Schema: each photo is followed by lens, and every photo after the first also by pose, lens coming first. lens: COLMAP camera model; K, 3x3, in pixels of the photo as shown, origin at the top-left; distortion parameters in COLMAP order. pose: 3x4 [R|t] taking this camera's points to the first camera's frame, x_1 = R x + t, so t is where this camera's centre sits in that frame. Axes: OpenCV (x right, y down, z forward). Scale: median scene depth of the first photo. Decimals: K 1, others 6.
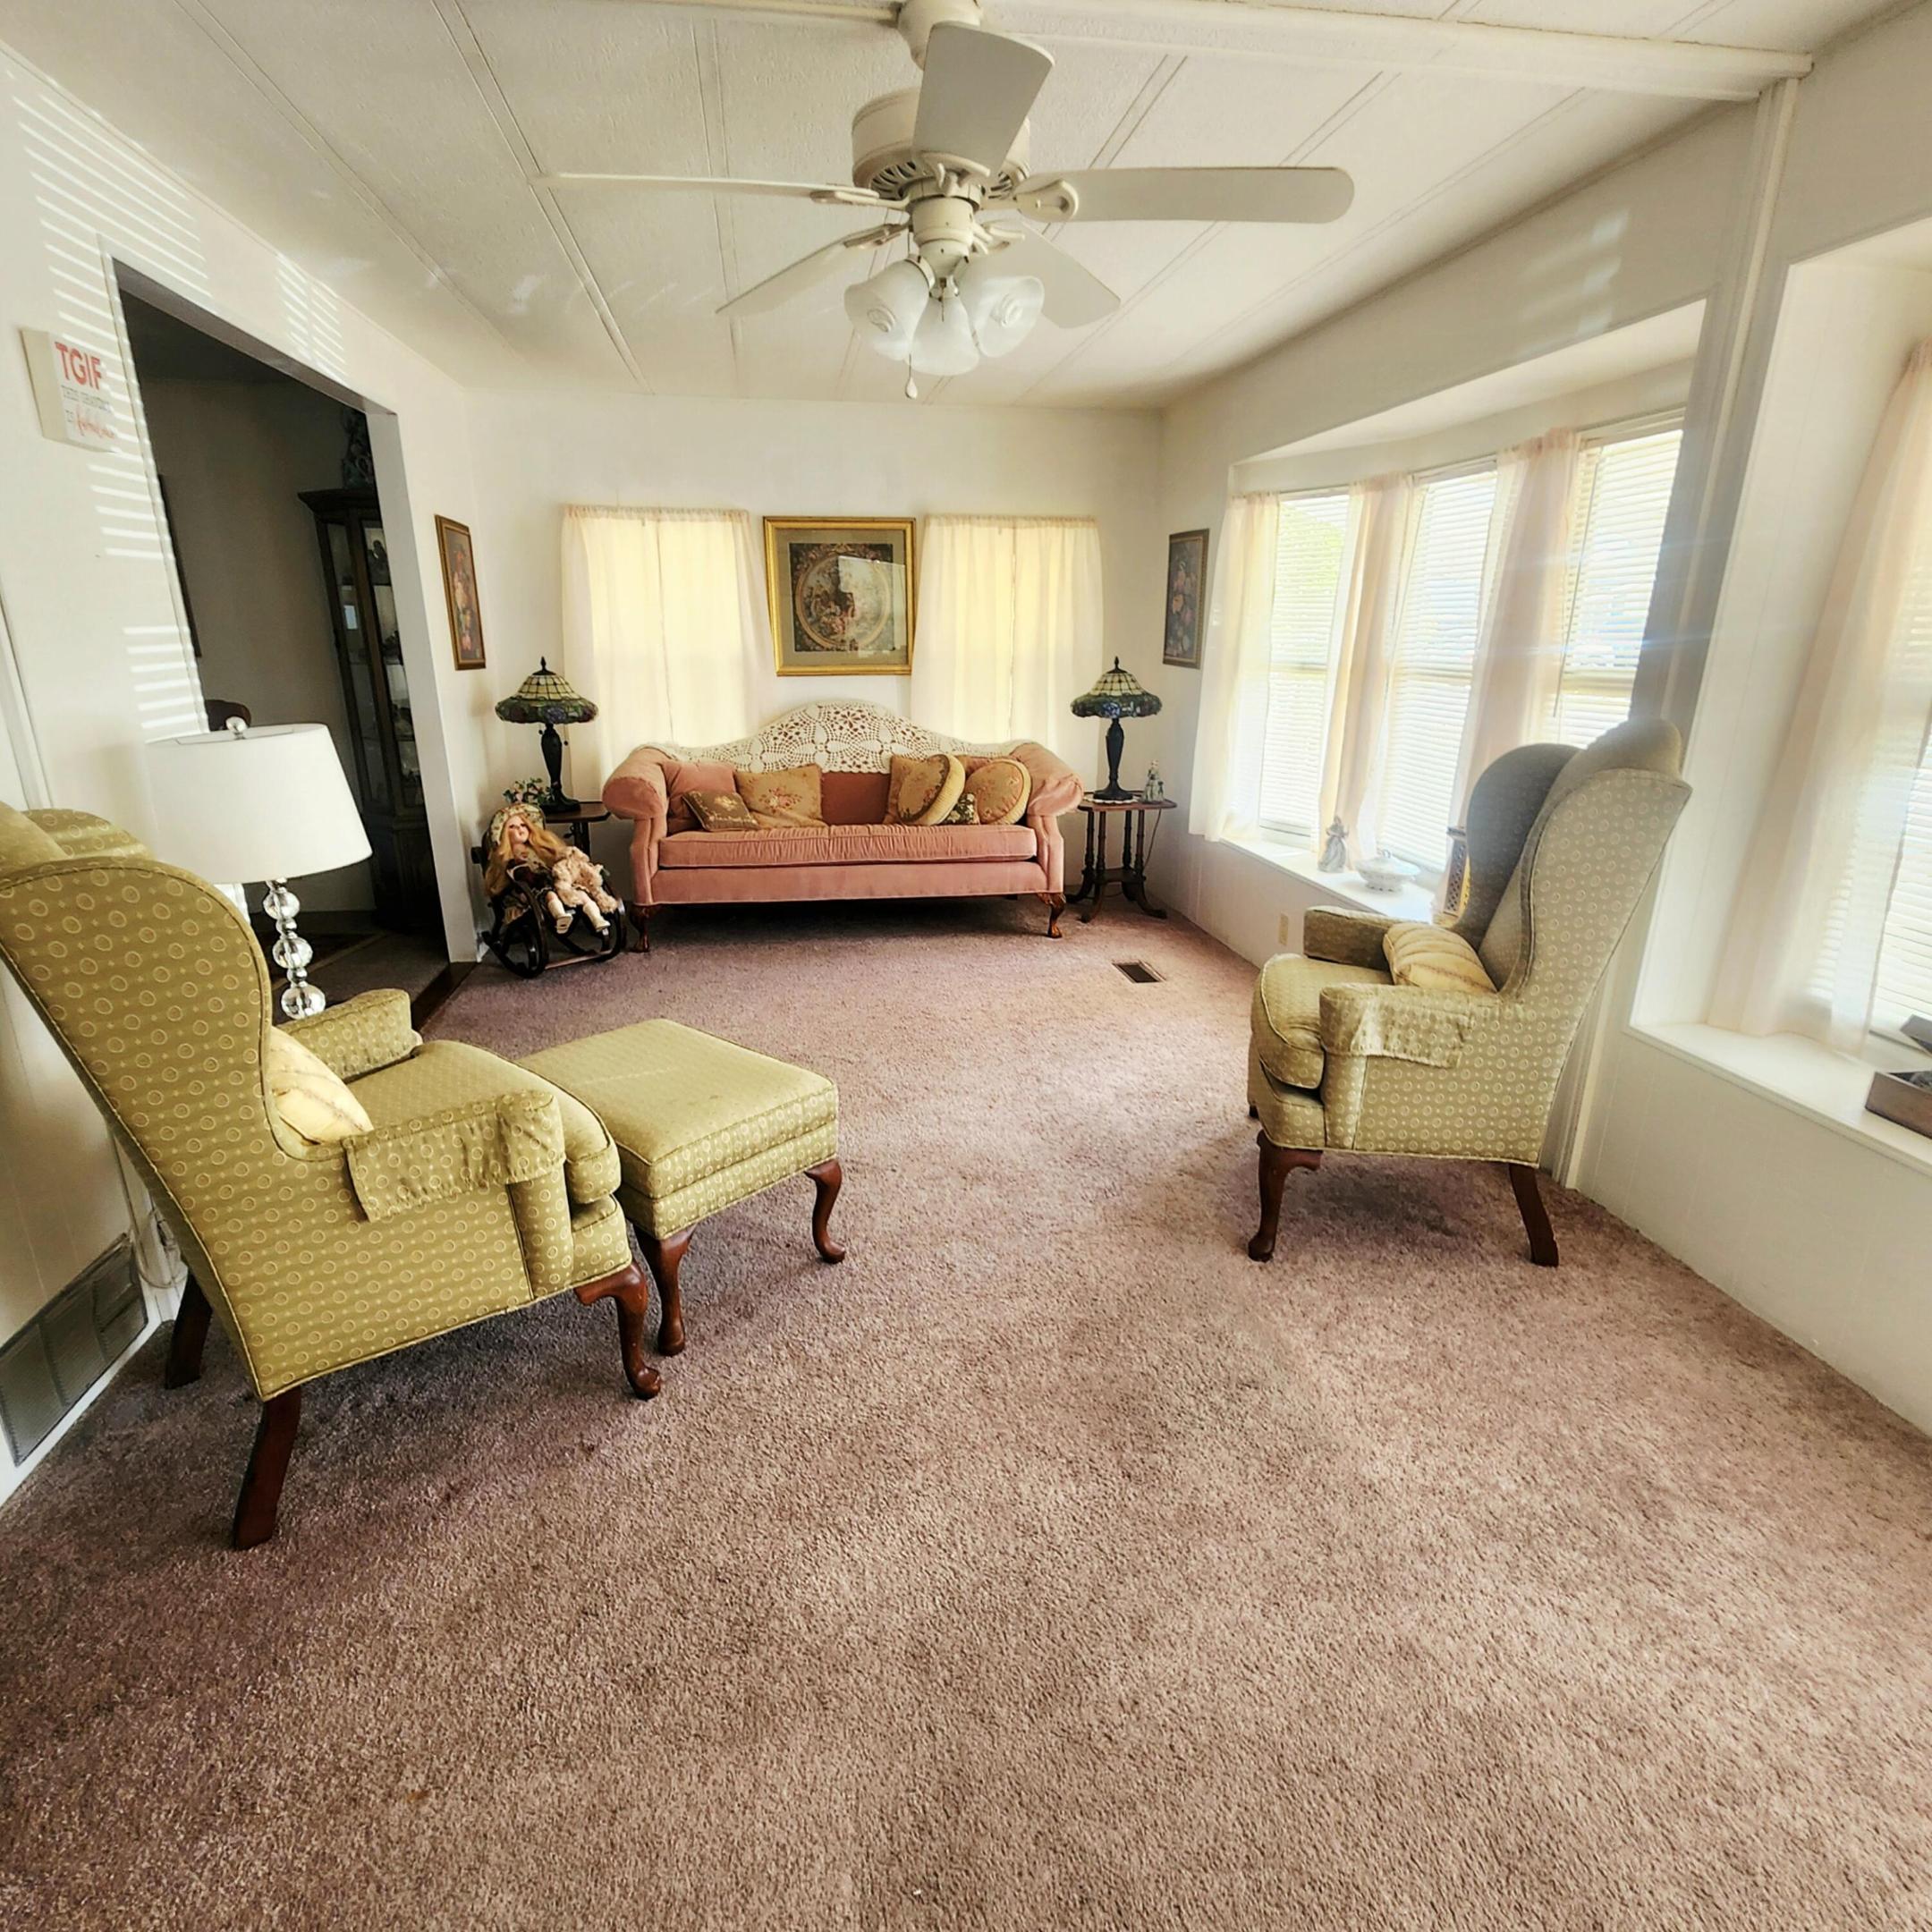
lens RADIAL K [[1096.9, 0, 966.0], [0, 1096.9, 966.0], [0, 0, 1]] dist [0.001528, -0.003102]
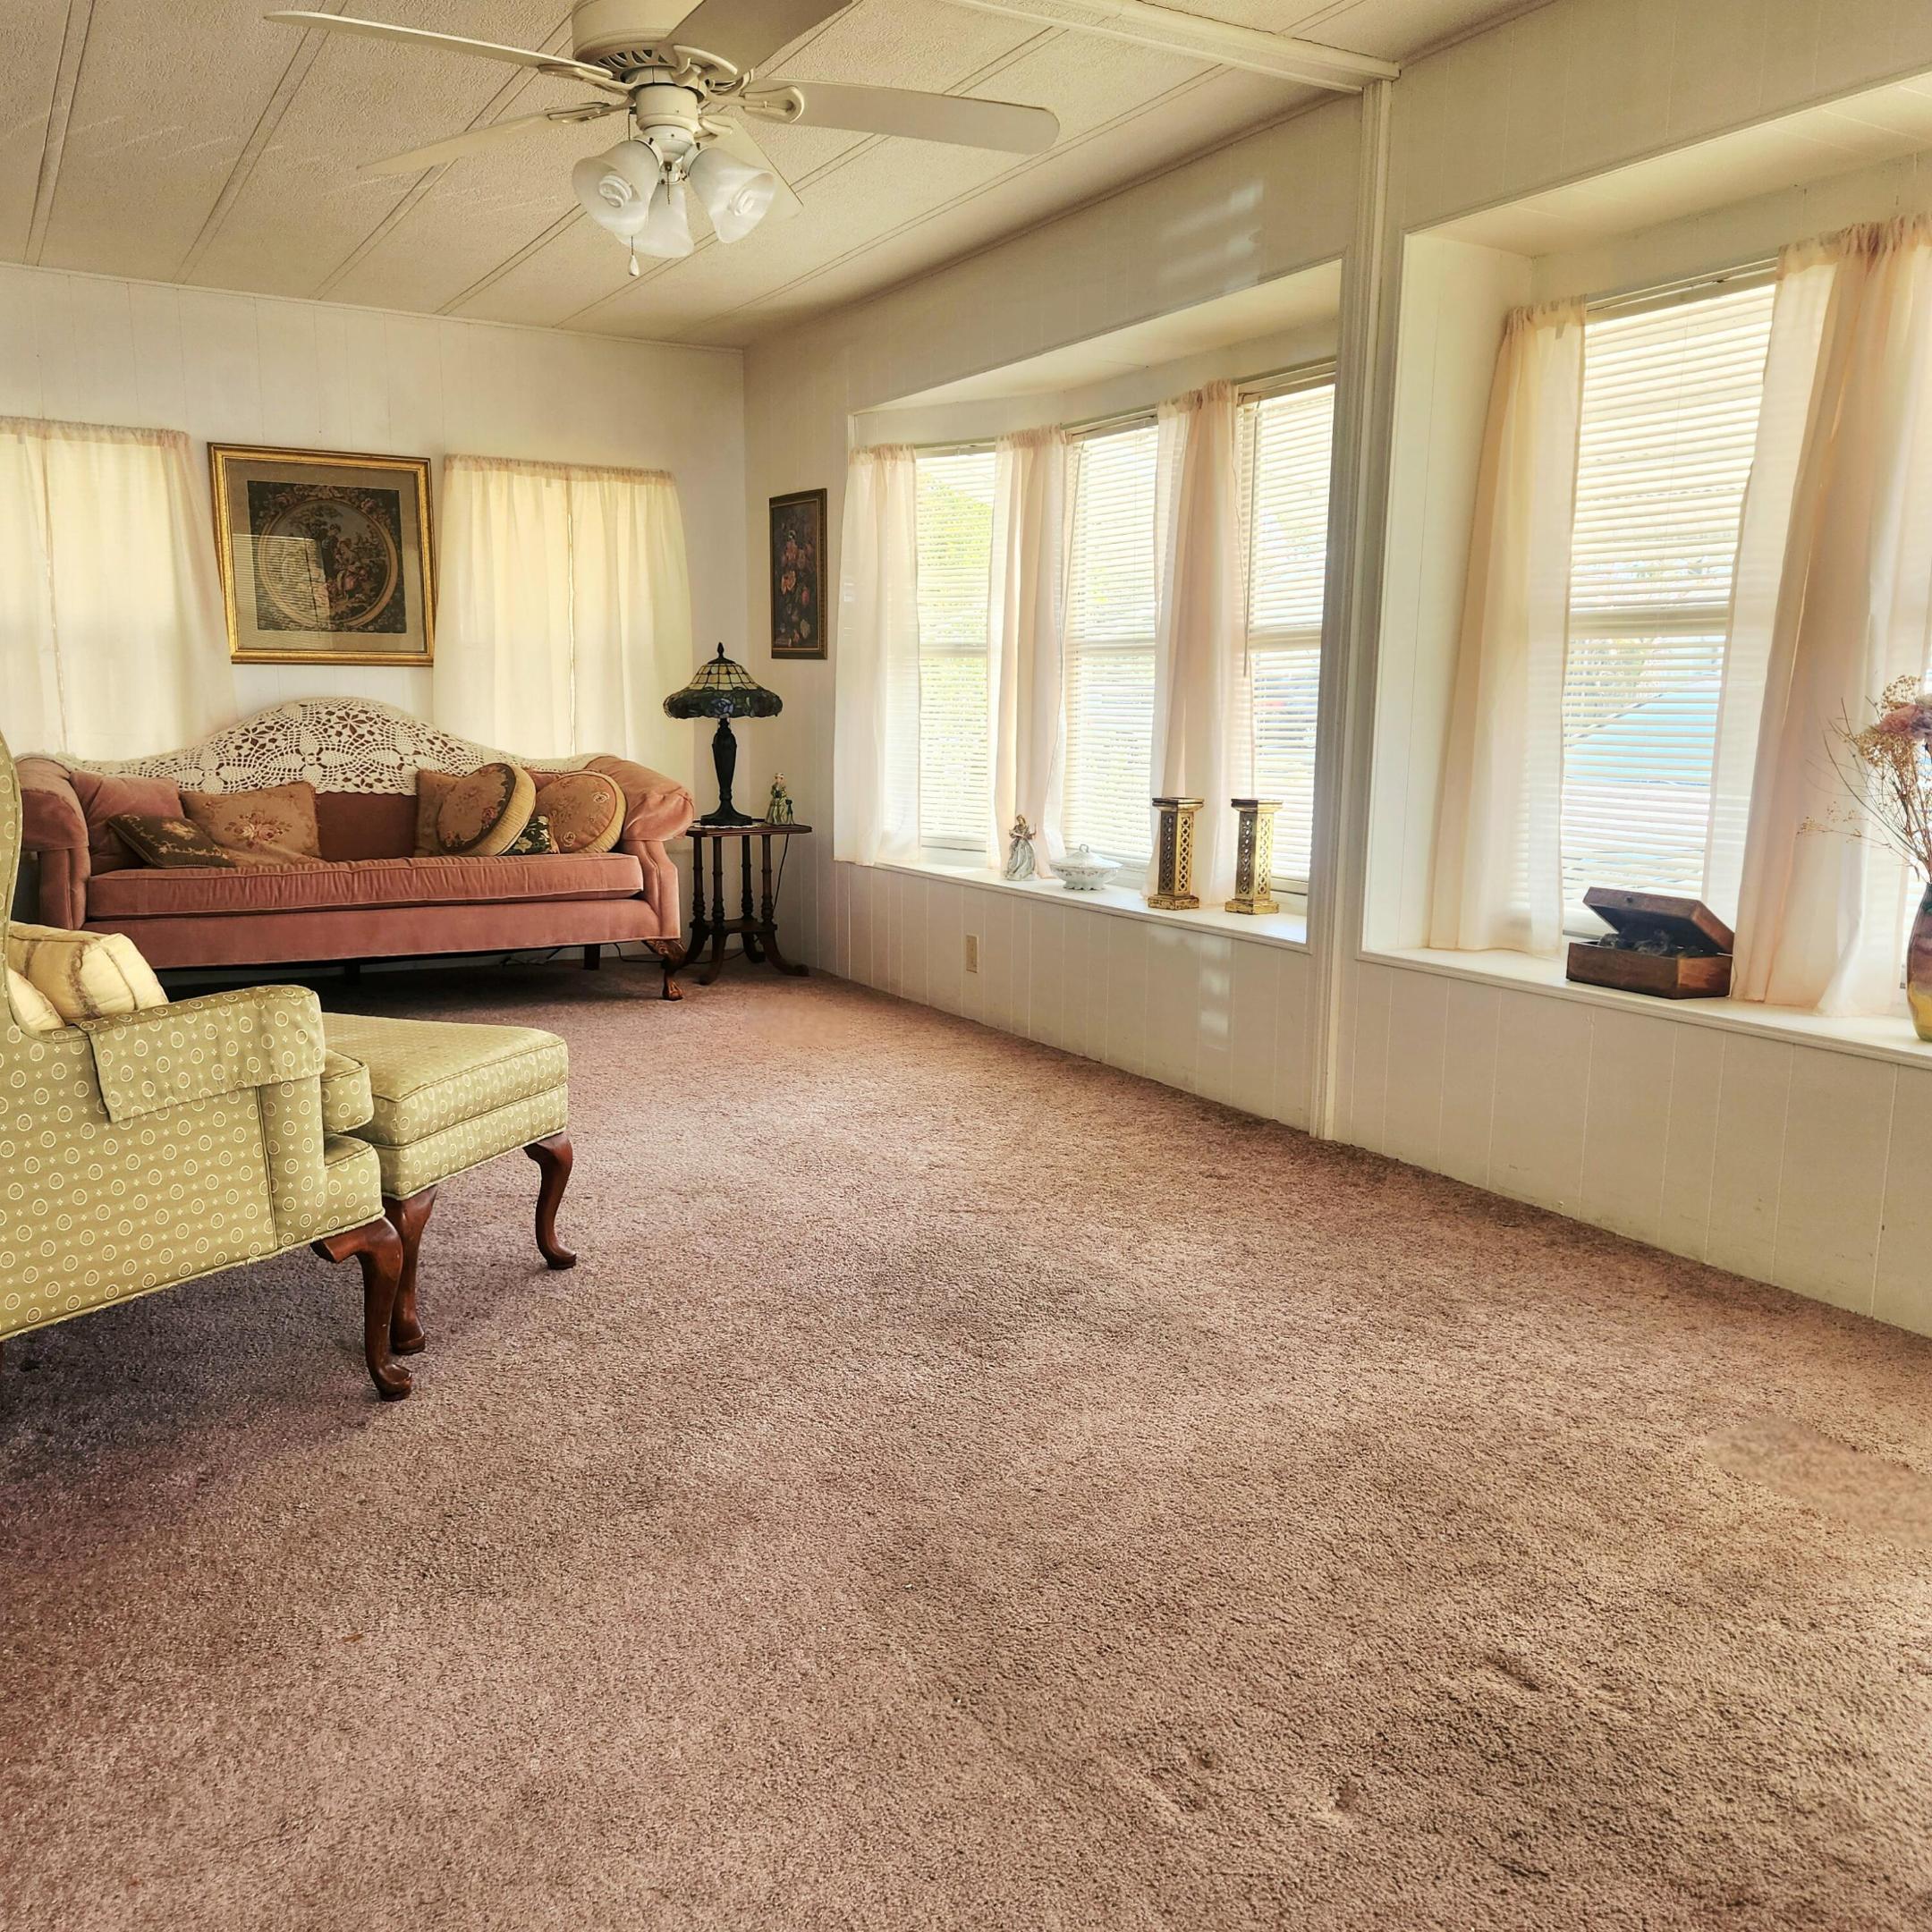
lens RADIAL K [[1786.9, 0, 966.0], [0, 1786.9, 966.0], [0, 0, 1]] dist [0.068179, -0.095940]
pose [[0.934456, -0.042338, 0.353553, -0.166223], [0.098815, 0.984741, -0.143250, 0.148992], [-0.342093, 0.168797, 0.924381, -0.202696]]
